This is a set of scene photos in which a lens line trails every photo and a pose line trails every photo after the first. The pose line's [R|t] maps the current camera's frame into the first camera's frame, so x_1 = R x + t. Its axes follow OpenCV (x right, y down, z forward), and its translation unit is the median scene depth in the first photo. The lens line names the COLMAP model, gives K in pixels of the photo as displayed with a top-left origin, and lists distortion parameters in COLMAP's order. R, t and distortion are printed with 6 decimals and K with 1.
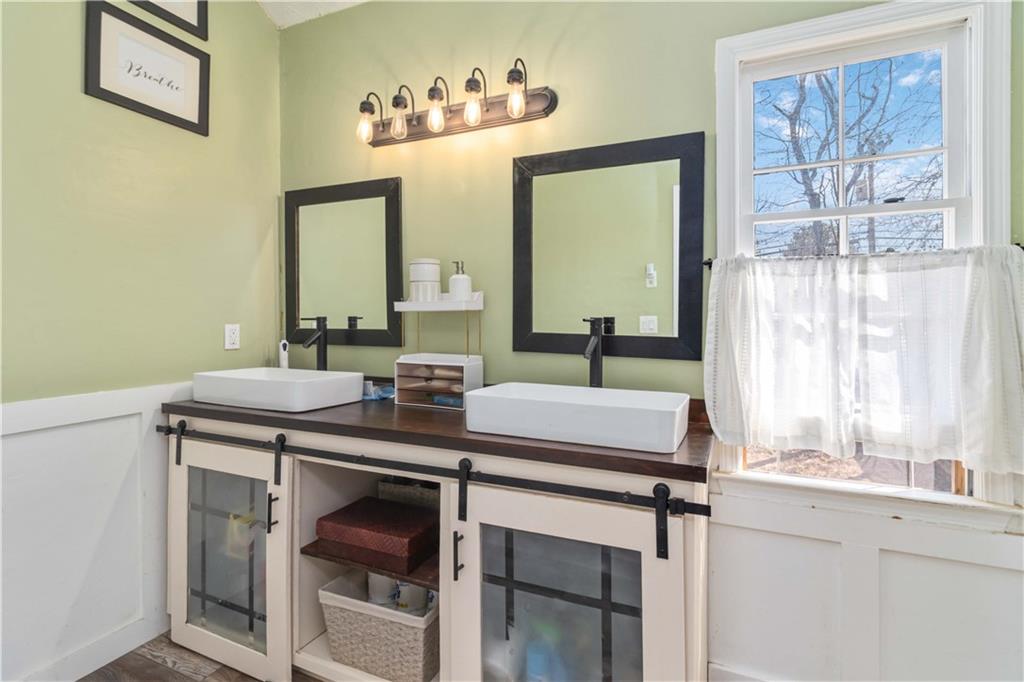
lens RADIAL K [[501.3, 0, 511.8], [0, 501.3, 309.4], [0, 0, 1]] dist [-0.000124, 0.000019]
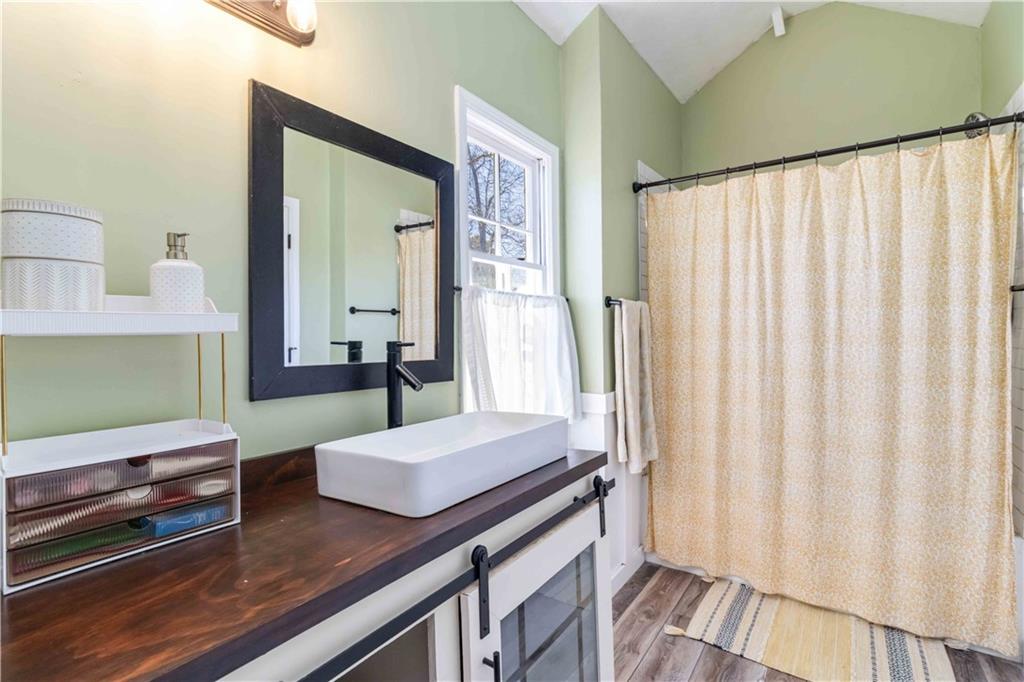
lens RADIAL K [[485.3, 0, 530.2], [0, 485.3, 333.0], [0, 0, 1]] dist [0.002078, 0.000117]
pose [[0.152396, 0.001782, 0.988318, -0.617252], [0.008983, 0.999955, -0.003188, 0.008163], [-0.988279, 0.009364, 0.152373, 0.690538]]
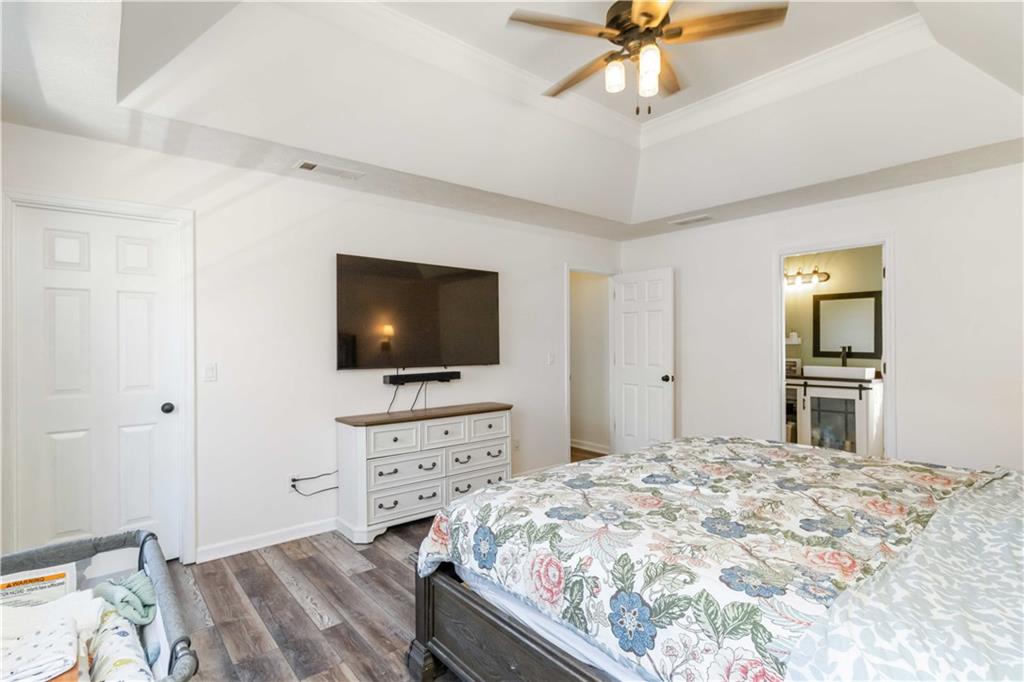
lens RADIAL K [[501.3, 0, 512.0], [0, 501.3, 341.0], [0, 0, 1]] dist [-0.001779, -0.000311]
pose [[0.902791, -0.006292, -0.430033, -0.411026], [0.011109, 0.999901, 0.008690, -0.075973], [0.429935, -0.012622, 0.902771, -3.074263]]
